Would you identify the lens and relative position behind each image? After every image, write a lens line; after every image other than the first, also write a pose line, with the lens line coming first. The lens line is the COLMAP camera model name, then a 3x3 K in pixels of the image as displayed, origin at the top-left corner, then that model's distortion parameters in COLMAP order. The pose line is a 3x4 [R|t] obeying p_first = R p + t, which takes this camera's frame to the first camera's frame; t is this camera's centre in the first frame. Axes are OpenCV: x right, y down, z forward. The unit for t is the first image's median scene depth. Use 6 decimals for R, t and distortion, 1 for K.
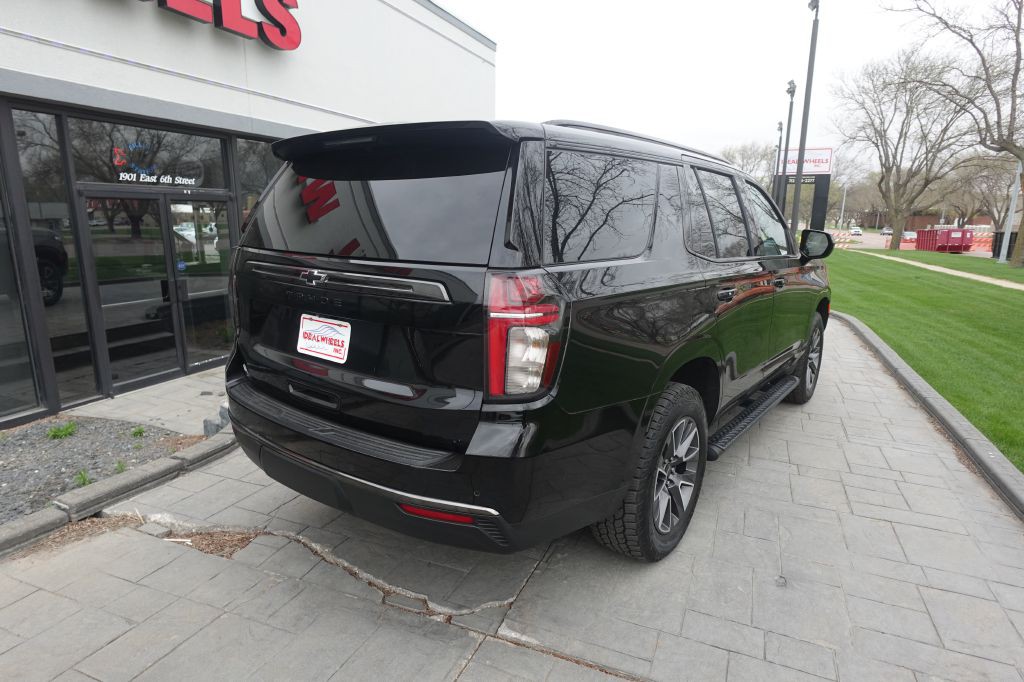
lens RADIAL K [[580.2, 0, 512.4], [0, 580.2, 337.4], [0, 0, 1]] dist [0.001424, -0.001310]
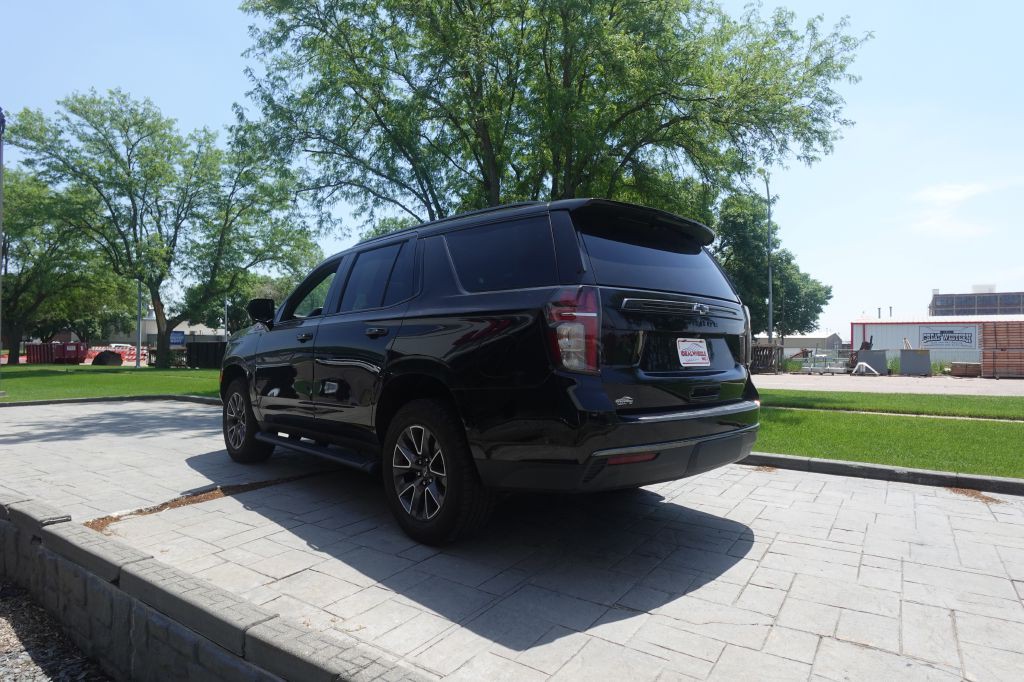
lens RADIAL K [[580.2, 0, 512.4], [0, 580.2, 337.4], [0, 0, 1]] dist [0.001424, -0.001310]
pose [[0.160162, 0.007499, 0.987062, -1.738403], [0.195108, 0.980002, -0.039103, -0.064107], [-0.967616, 0.198846, 0.155497, 1.163588]]
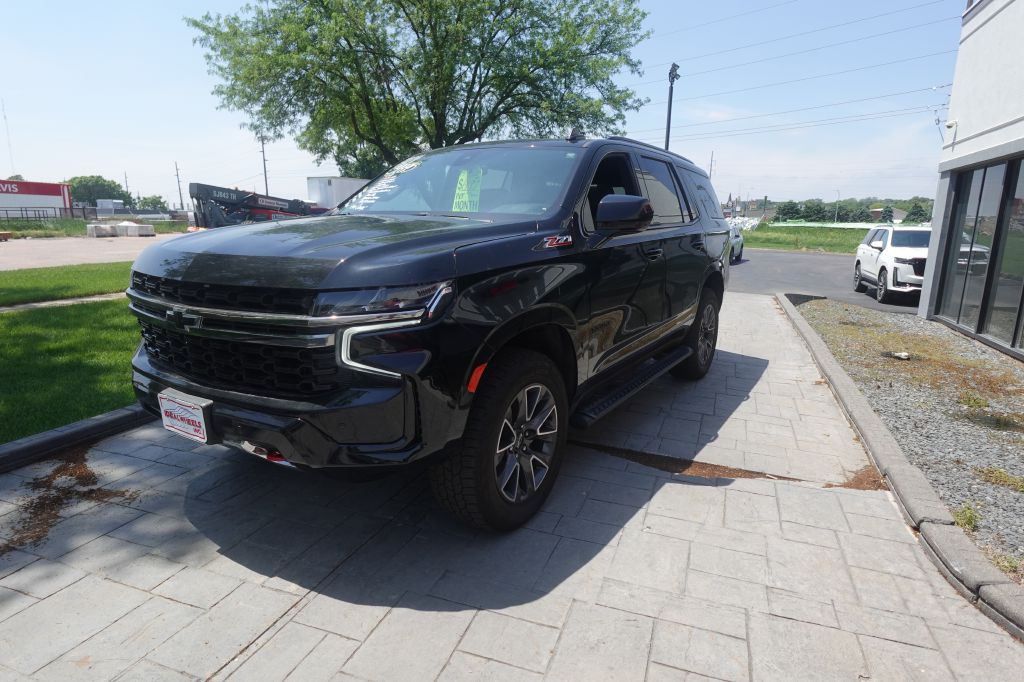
lens RADIAL K [[580.2, 0, 512.4], [0, 580.2, 337.4], [0, 0, 1]] dist [0.001424, -0.001310]
pose [[-0.996165, -0.002515, -0.087464, 0.570836], [-0.036200, 0.921878, 0.385786, -0.661591], [0.079661, 0.387472, -0.918433, 3.662522]]
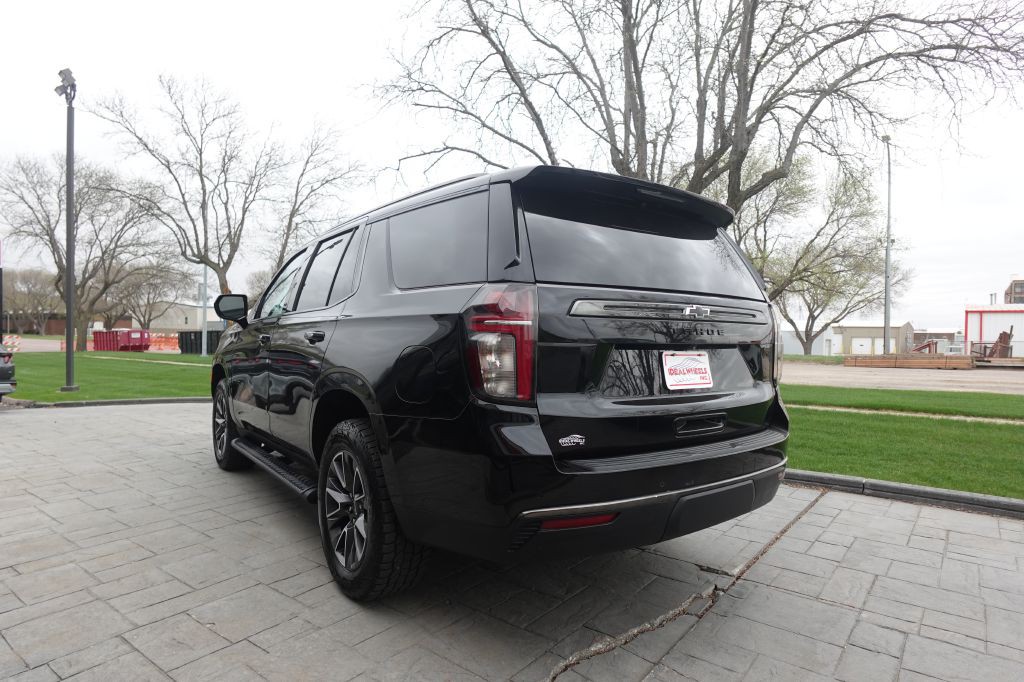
lens RADIAL K [[580.2, 0, 512.4], [0, 580.2, 337.4], [0, 0, 1]] dist [0.001424, -0.001310]
pose [[0.275347, -0.014749, 0.961232, -1.389450], [0.184382, 0.982129, -0.037747, -0.074249], [-0.943497, 0.187628, 0.273145, 0.970599]]
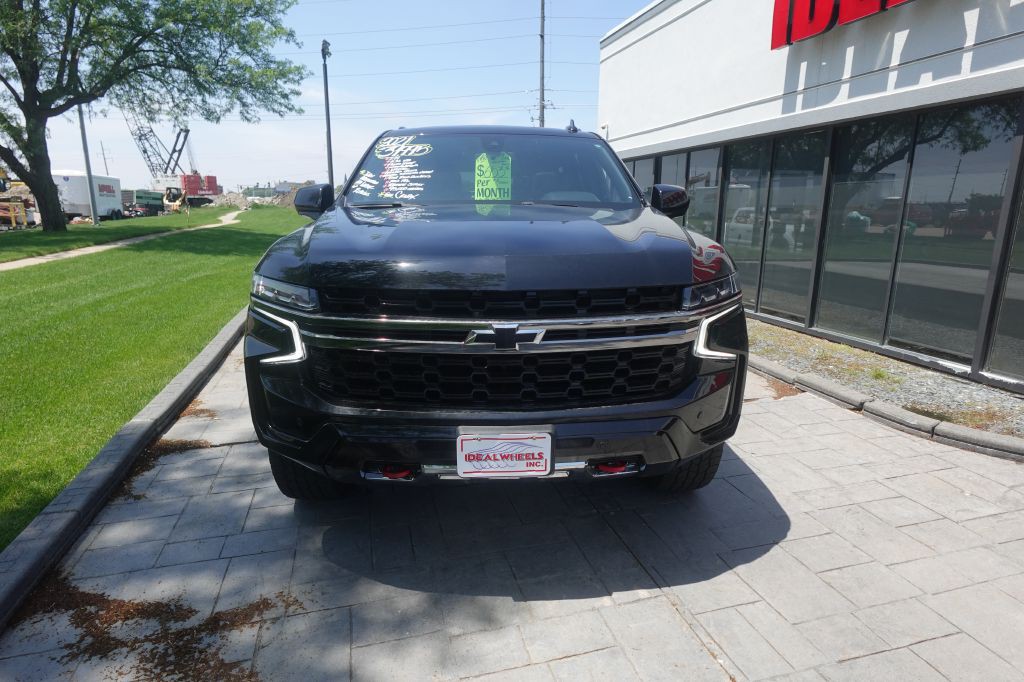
lens RADIAL K [[575.8, 0, 516.1], [0, 575.8, 341.1], [0, 0, 1]] dist [0.001558, -0.000312]
pose [[-0.758413, 0.141362, -0.636260, 1.516540], [-0.136645, 0.920016, 0.367285, -0.585470], [0.637290, 0.365495, -0.678436, 3.272045]]
